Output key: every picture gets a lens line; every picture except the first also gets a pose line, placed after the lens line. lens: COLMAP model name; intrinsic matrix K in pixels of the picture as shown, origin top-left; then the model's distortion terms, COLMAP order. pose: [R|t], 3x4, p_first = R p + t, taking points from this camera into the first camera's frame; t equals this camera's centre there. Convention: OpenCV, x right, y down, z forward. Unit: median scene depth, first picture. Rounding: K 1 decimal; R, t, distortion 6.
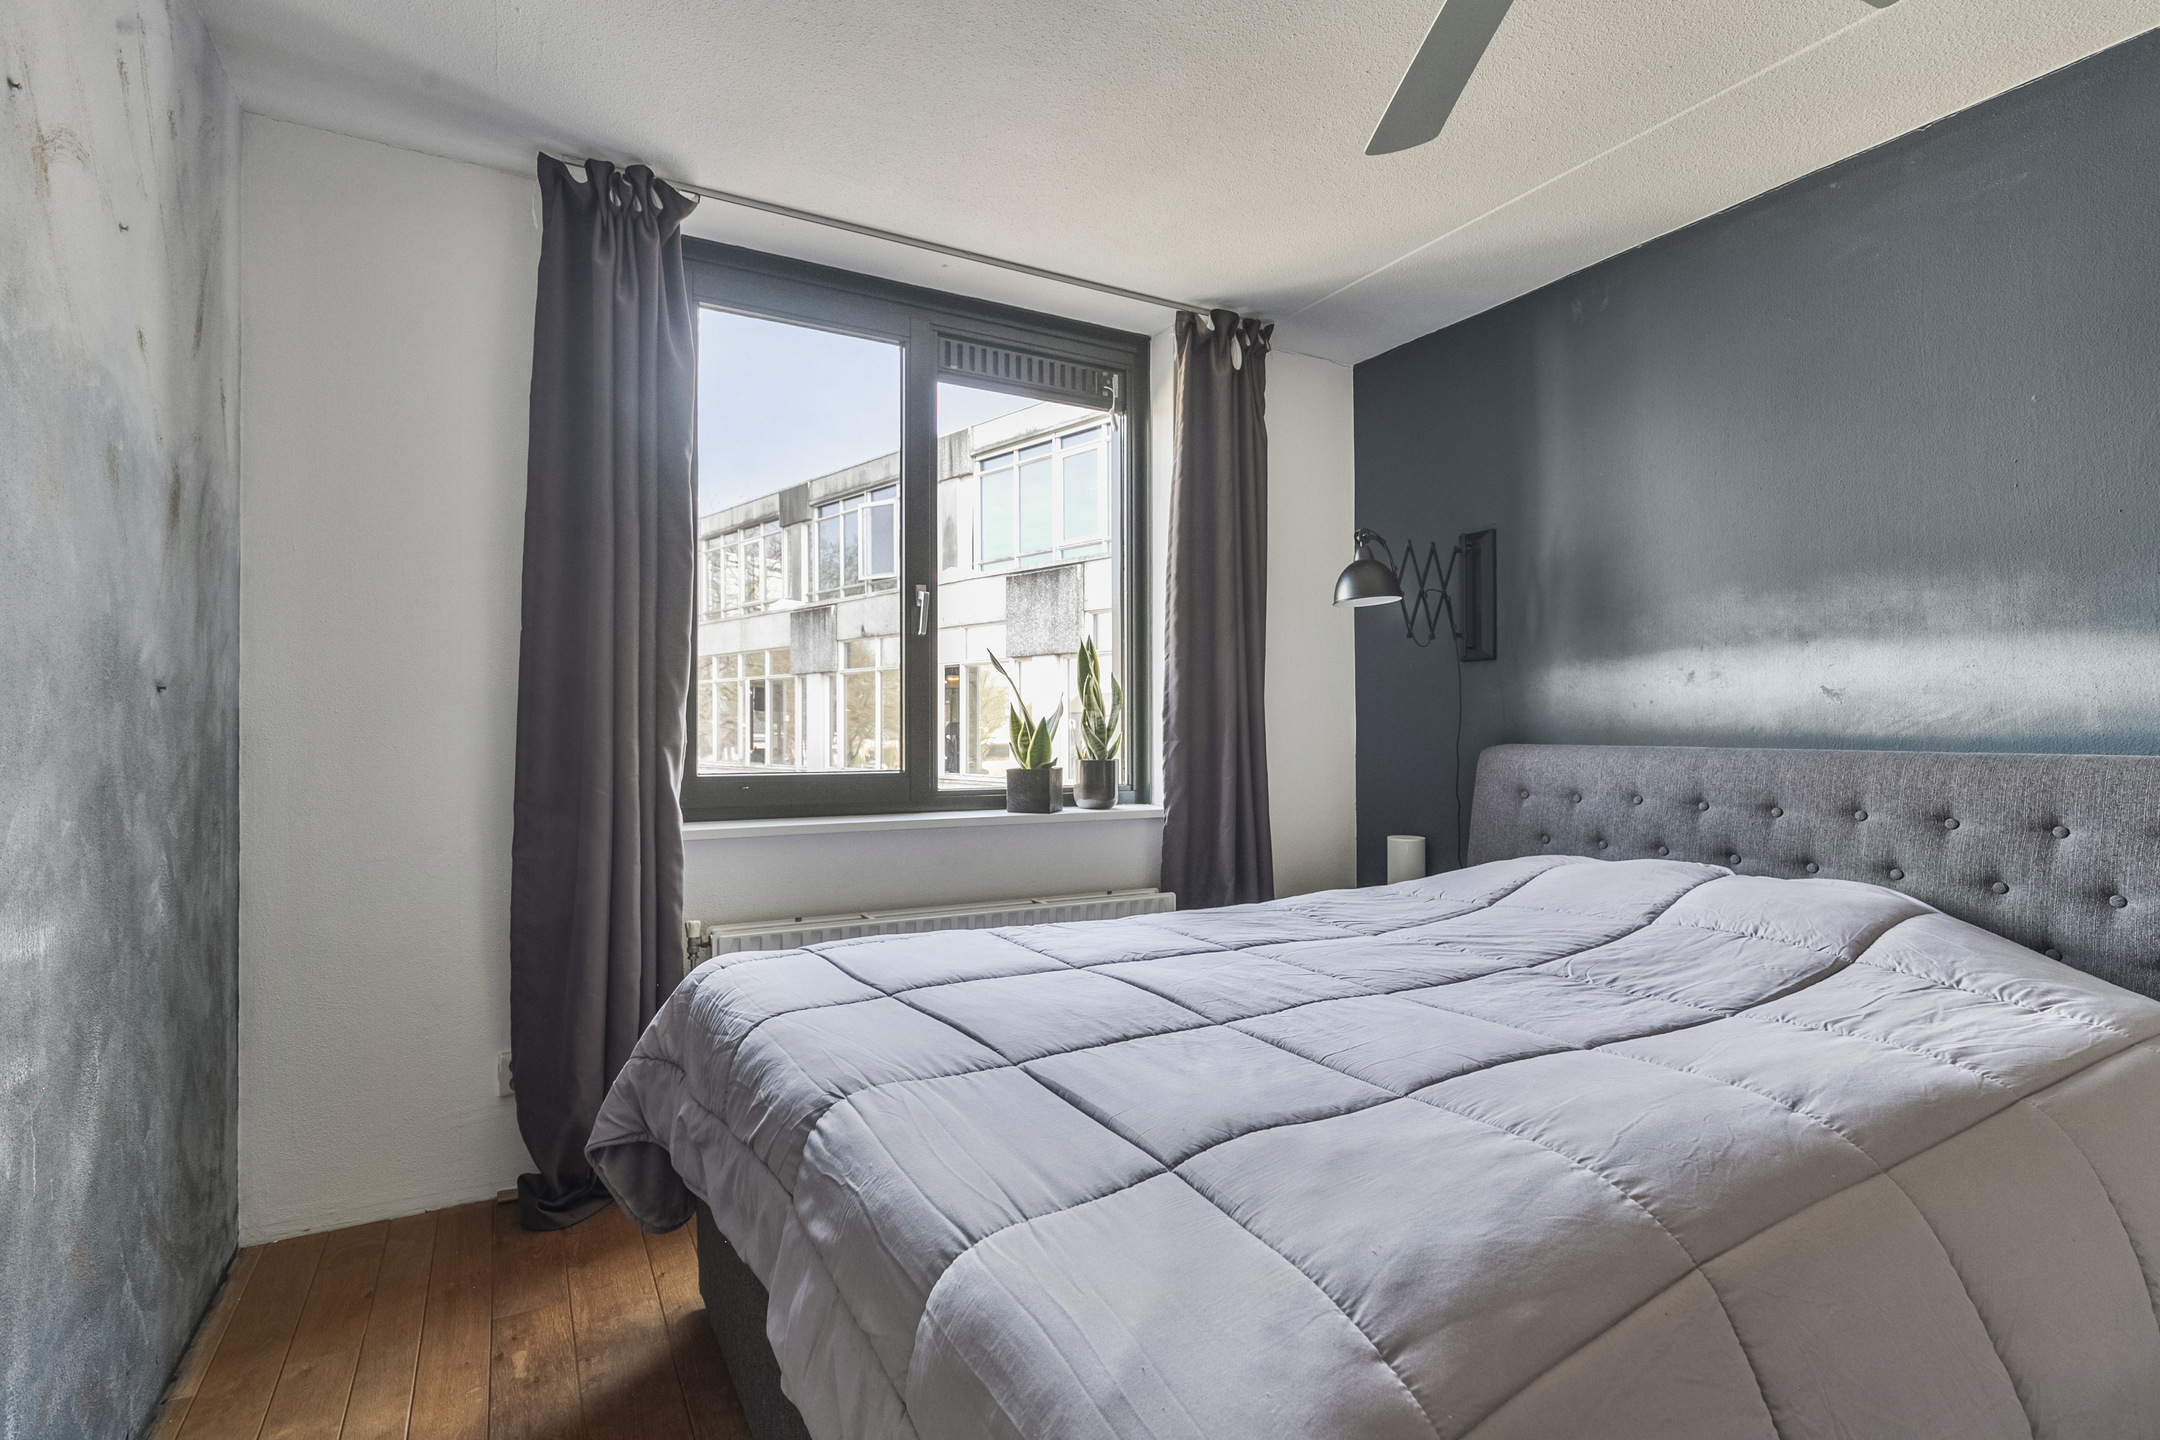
lens RADIAL K [[1043.3, 0, 1077.8], [0, 1043.3, 717.6], [0, 0, 1]] dist [-0.002210, -0.000435]
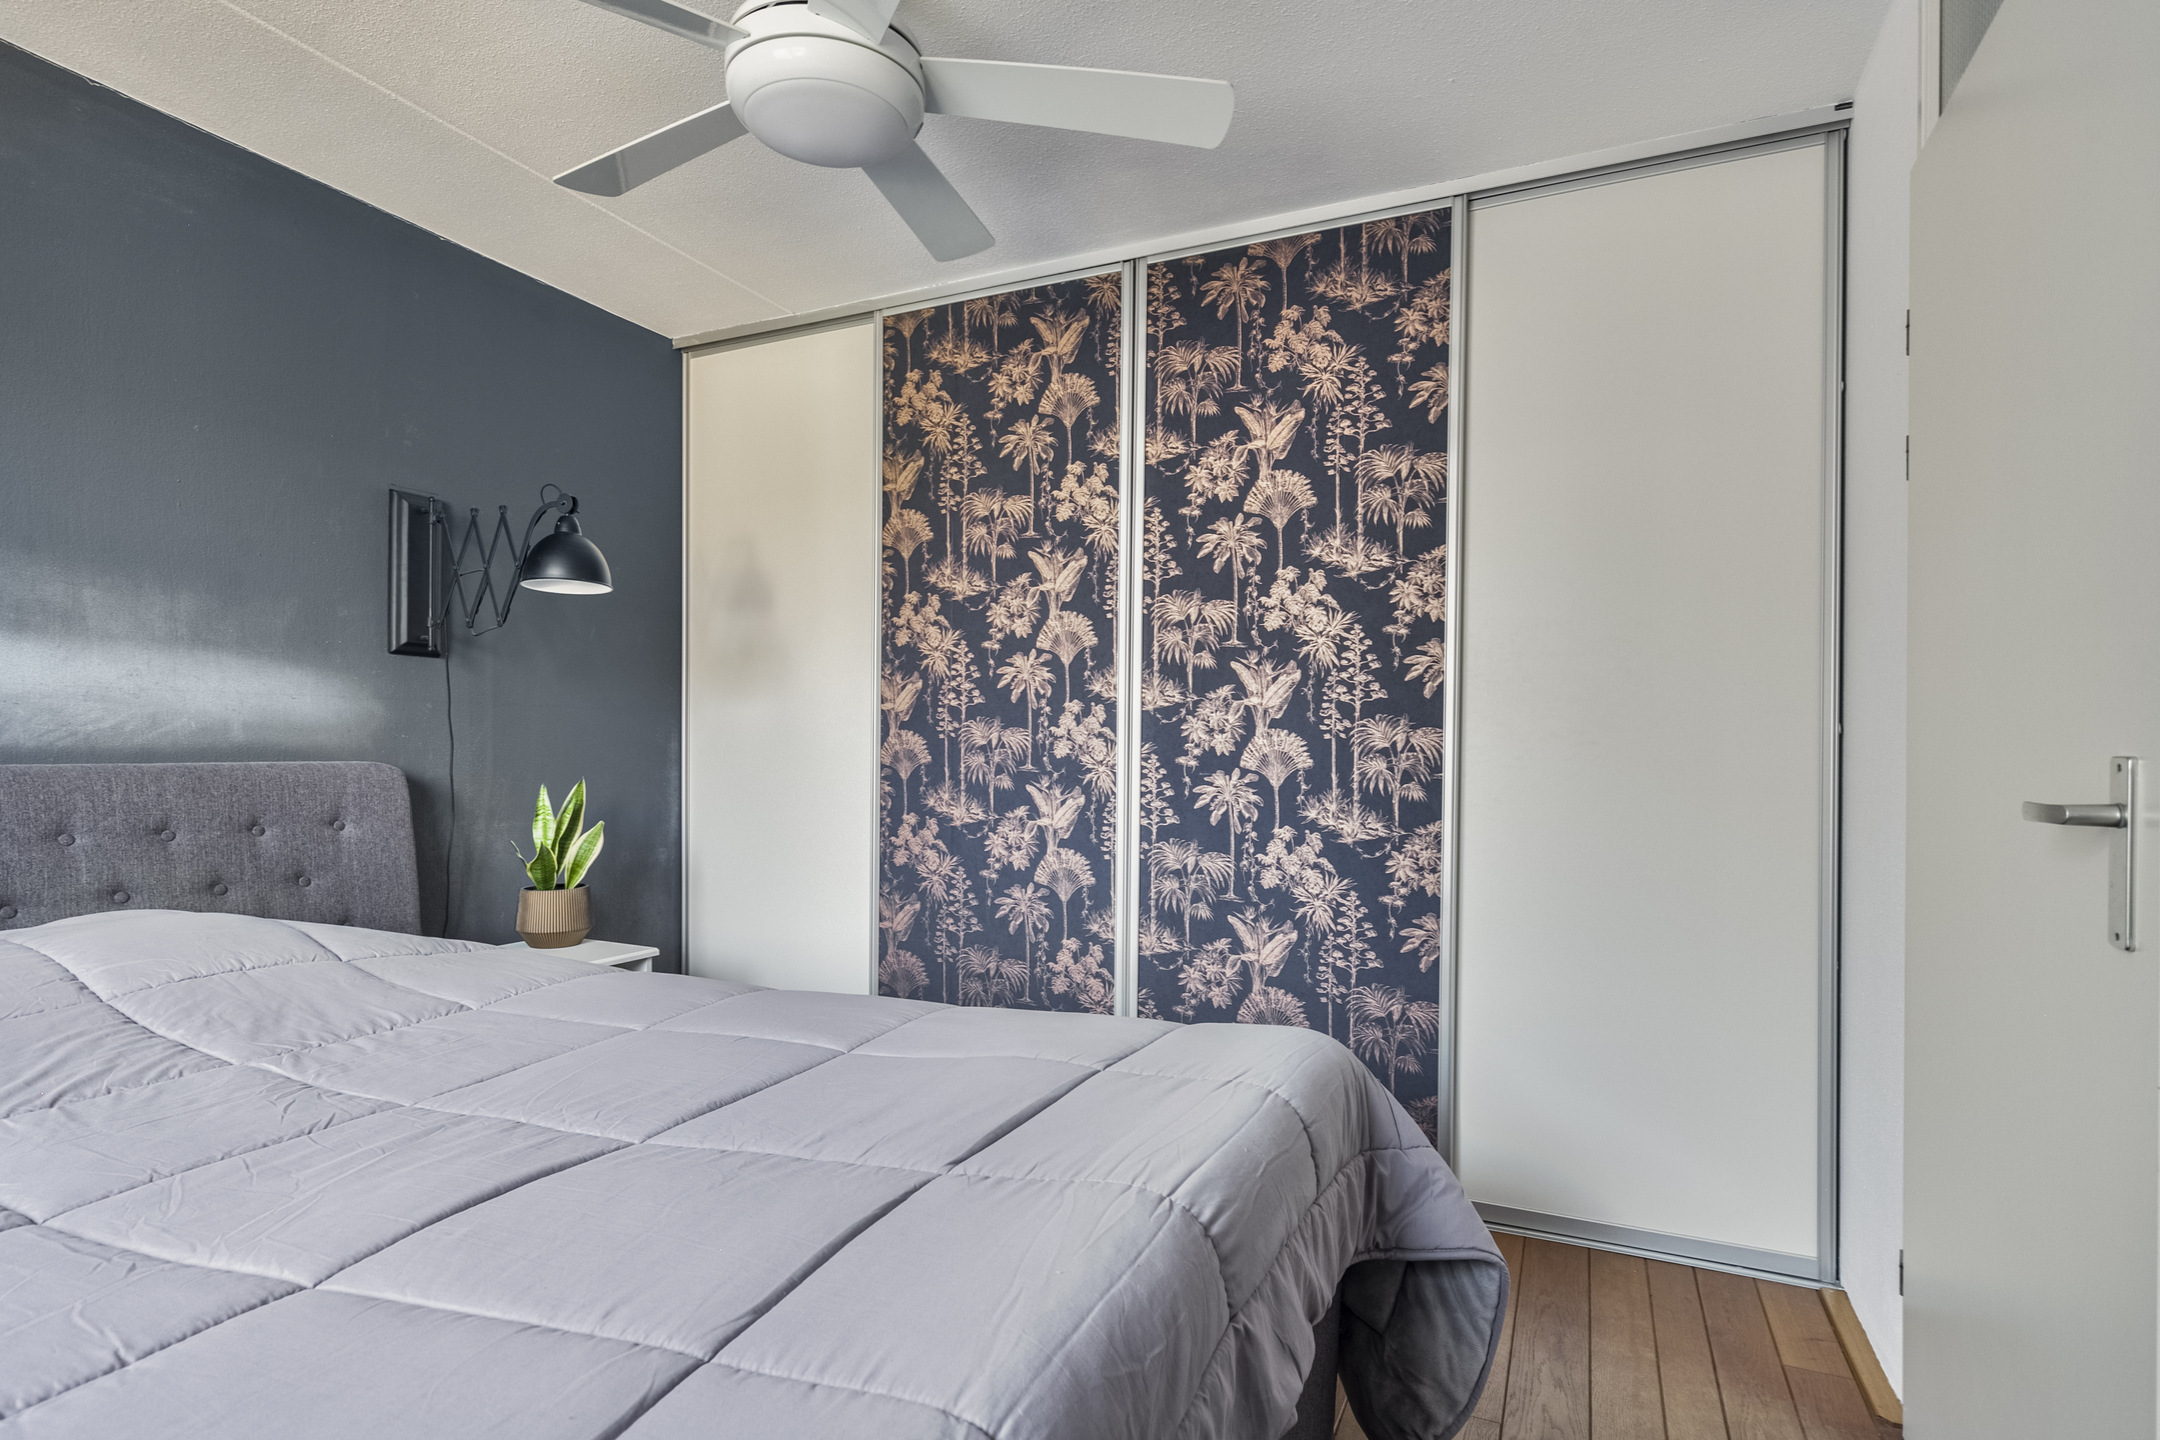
lens RADIAL K [[1103.0, 0, 1074.8], [0, 1103.0, 735.0], [0, 0, 1]] dist [0.000902, 0.000210]
pose [[-0.578644, 0.000750, 0.815580, -0.504963], [-0.013205, 0.999860, -0.010288, 0.005960], [-0.815473, -0.016722, -0.578553, 0.890821]]
